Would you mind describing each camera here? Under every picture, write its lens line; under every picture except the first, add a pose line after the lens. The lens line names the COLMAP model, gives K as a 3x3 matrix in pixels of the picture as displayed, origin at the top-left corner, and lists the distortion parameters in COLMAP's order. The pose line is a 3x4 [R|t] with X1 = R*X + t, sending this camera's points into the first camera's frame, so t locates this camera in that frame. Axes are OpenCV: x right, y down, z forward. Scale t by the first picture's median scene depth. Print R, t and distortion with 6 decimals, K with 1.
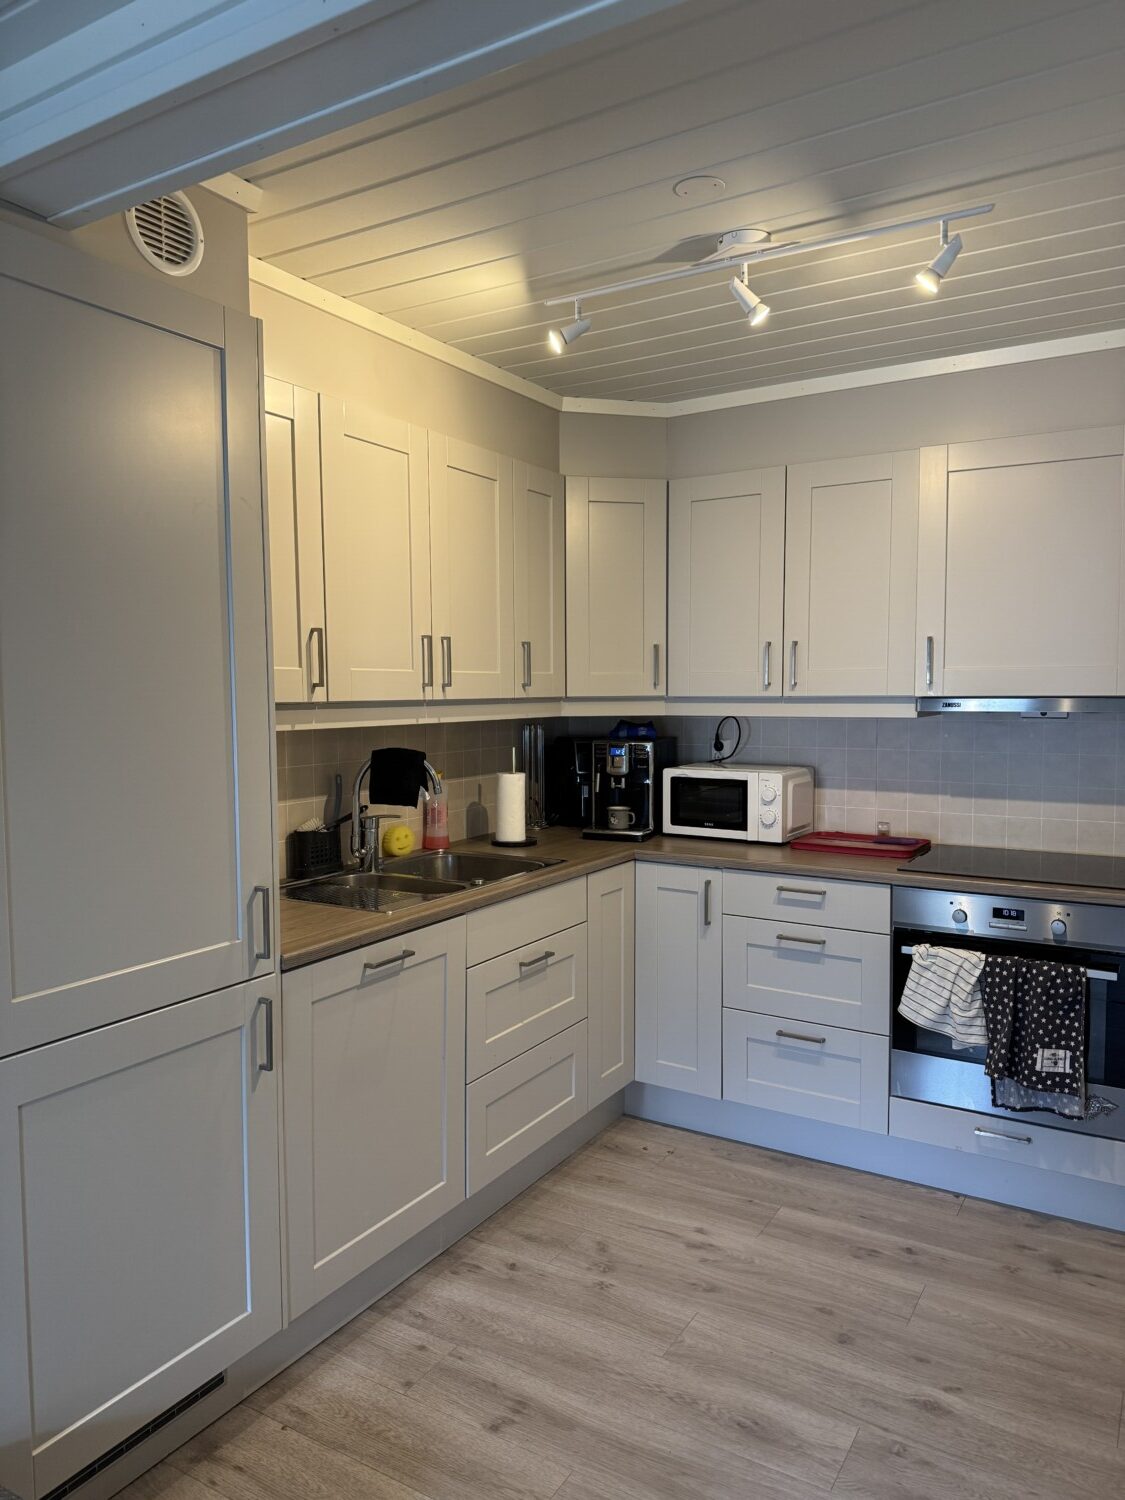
lens RADIAL K [[1035.6, 0, 566.1], [0, 1035.6, 753.2], [0, 0, 1]] dist [0.124206, -0.205971]
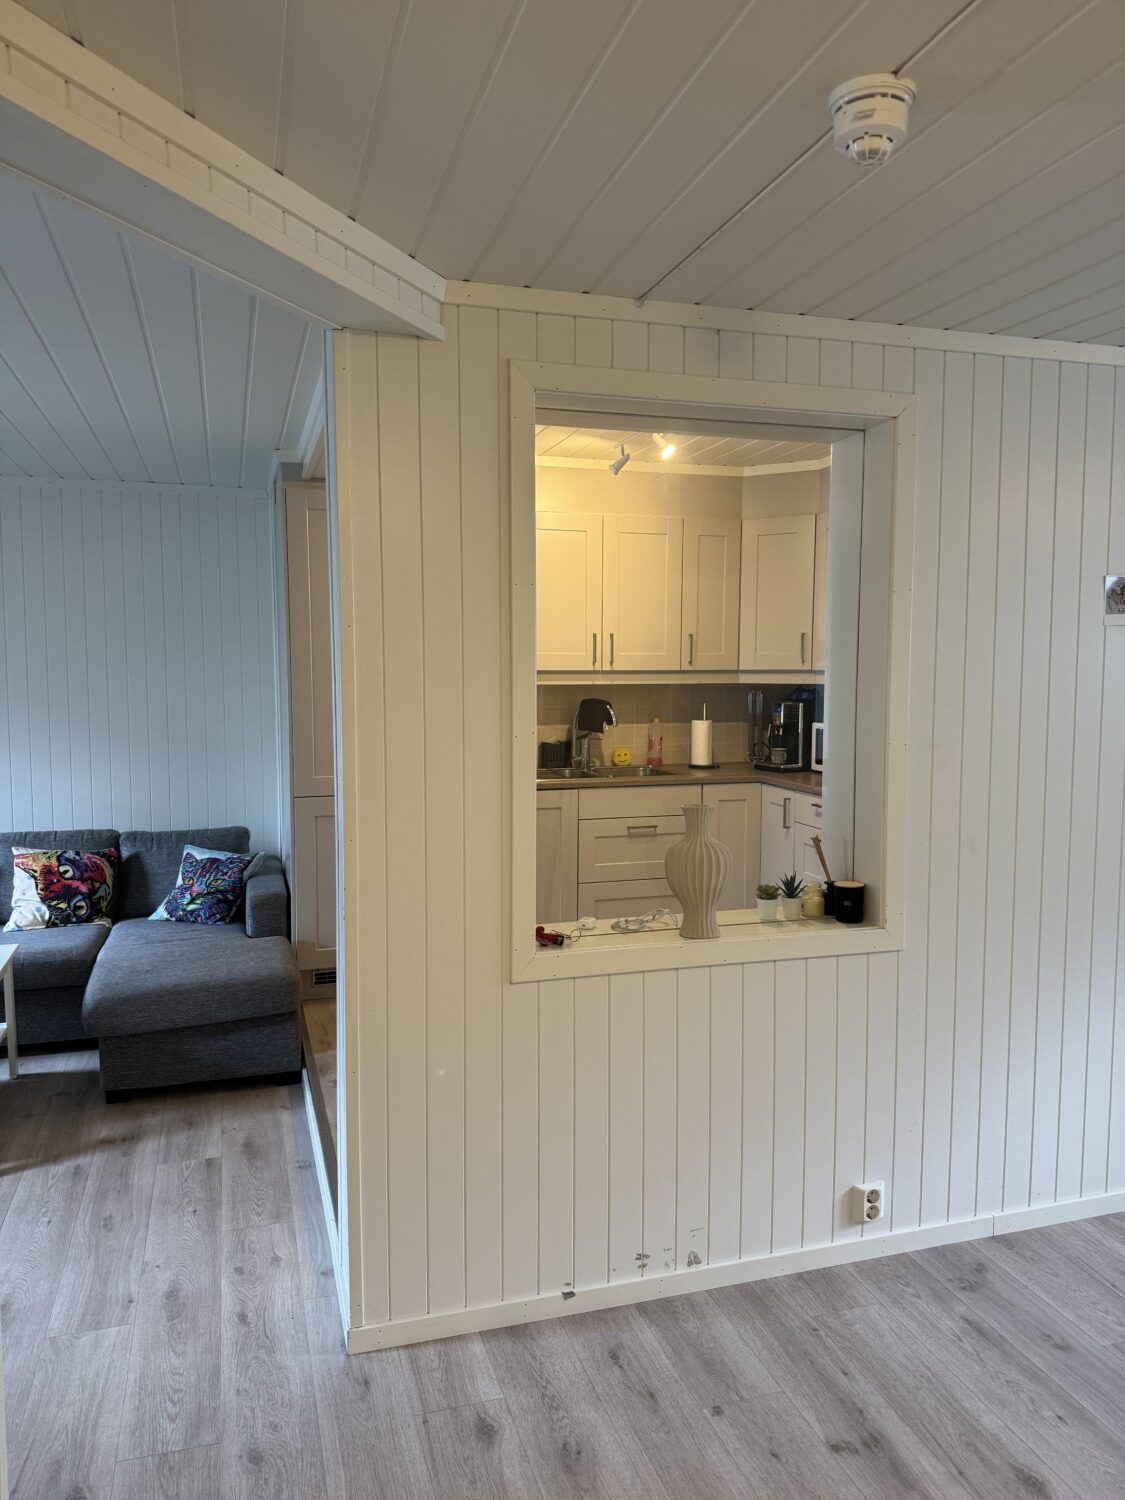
lens RADIAL K [[1073.0, 0, 555.0], [0, 1073.0, 754.1], [0, 0, 1]] dist [0.030291, -0.036375]
pose [[0.743323, 0.060041, -0.666233, 1.008267], [-0.046350, 0.998193, 0.038244, 0.022614], [0.667325, 0.002452, 0.744762, -0.371025]]
